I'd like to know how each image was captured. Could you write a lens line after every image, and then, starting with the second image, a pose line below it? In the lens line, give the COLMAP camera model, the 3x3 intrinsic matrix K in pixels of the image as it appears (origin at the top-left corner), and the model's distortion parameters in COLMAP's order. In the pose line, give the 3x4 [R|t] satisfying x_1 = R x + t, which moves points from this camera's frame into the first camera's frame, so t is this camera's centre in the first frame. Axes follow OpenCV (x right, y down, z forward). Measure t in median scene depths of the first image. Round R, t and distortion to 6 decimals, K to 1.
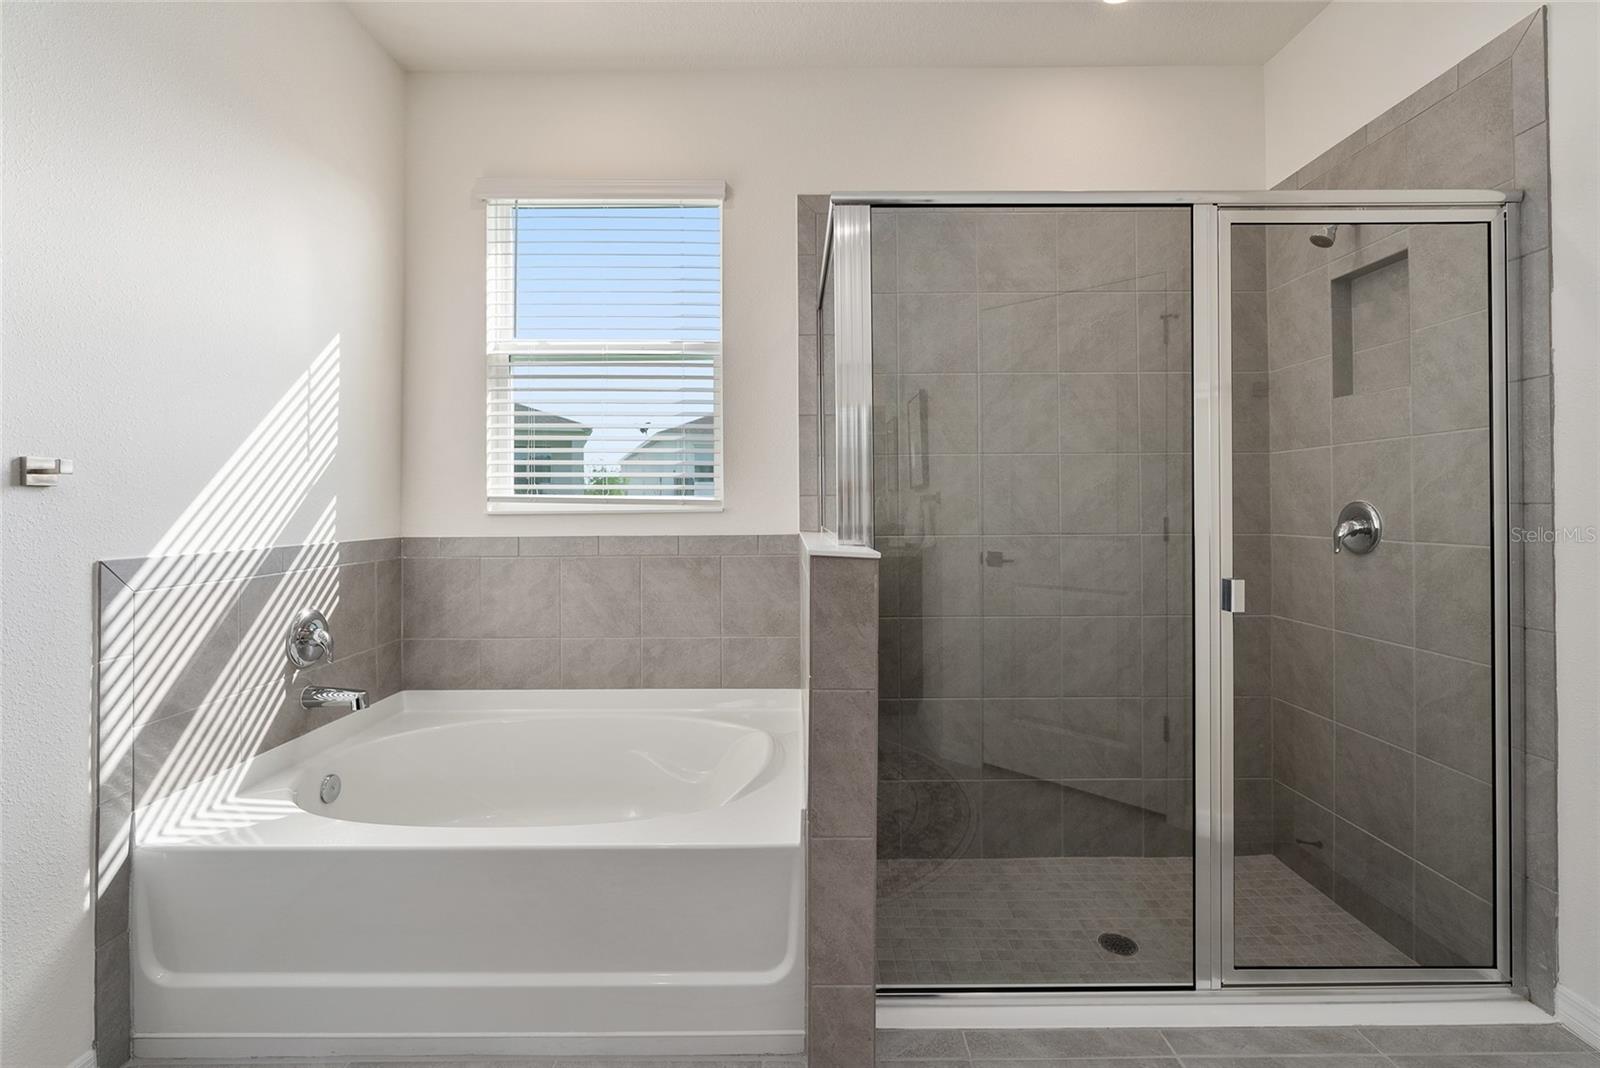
lens RADIAL K [[710.9, 0, 800.0], [0, 710.9, 534.0], [0, 0, 1]] dist [-0.003173, -0.000367]
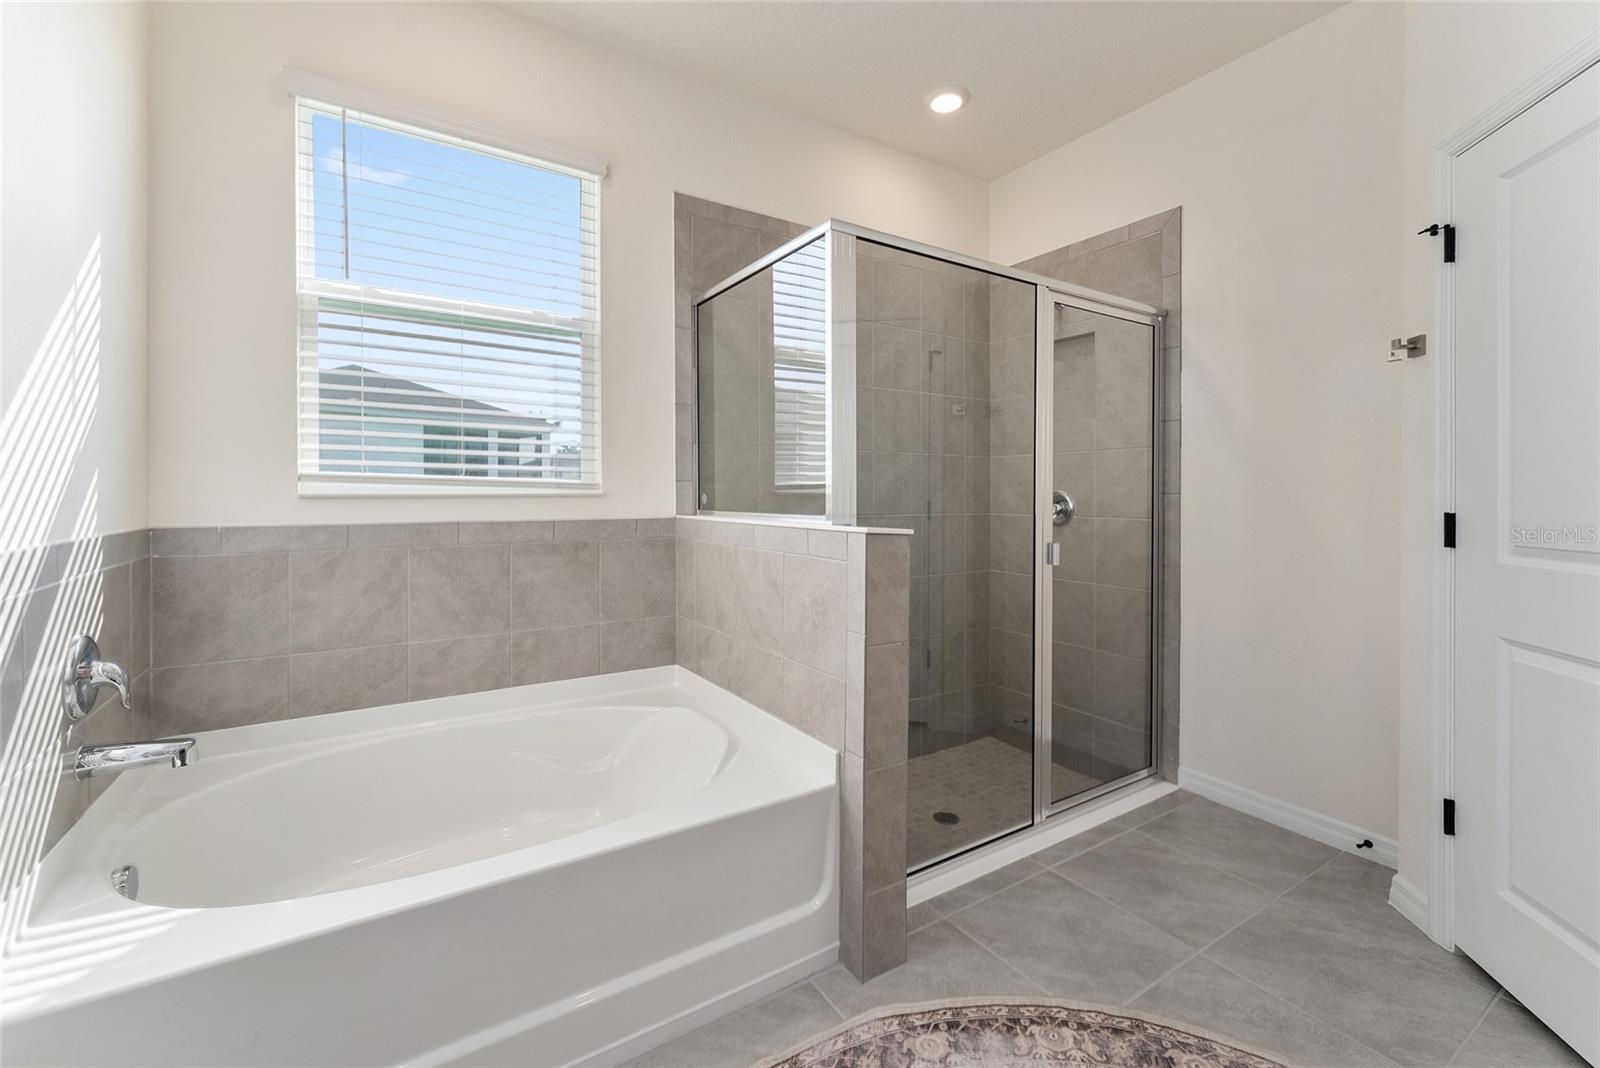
lens RADIAL K [[661.3, 0, 812.7], [0, 661.3, 528.8], [0, 0, 1]] dist [-0.000531, 0.000132]
pose [[0.840569, -0.020747, 0.541308, -0.422105], [0.012316, 0.999740, 0.019193, 0.001037], [-0.541565, -0.009466, 0.840606, 0.083238]]
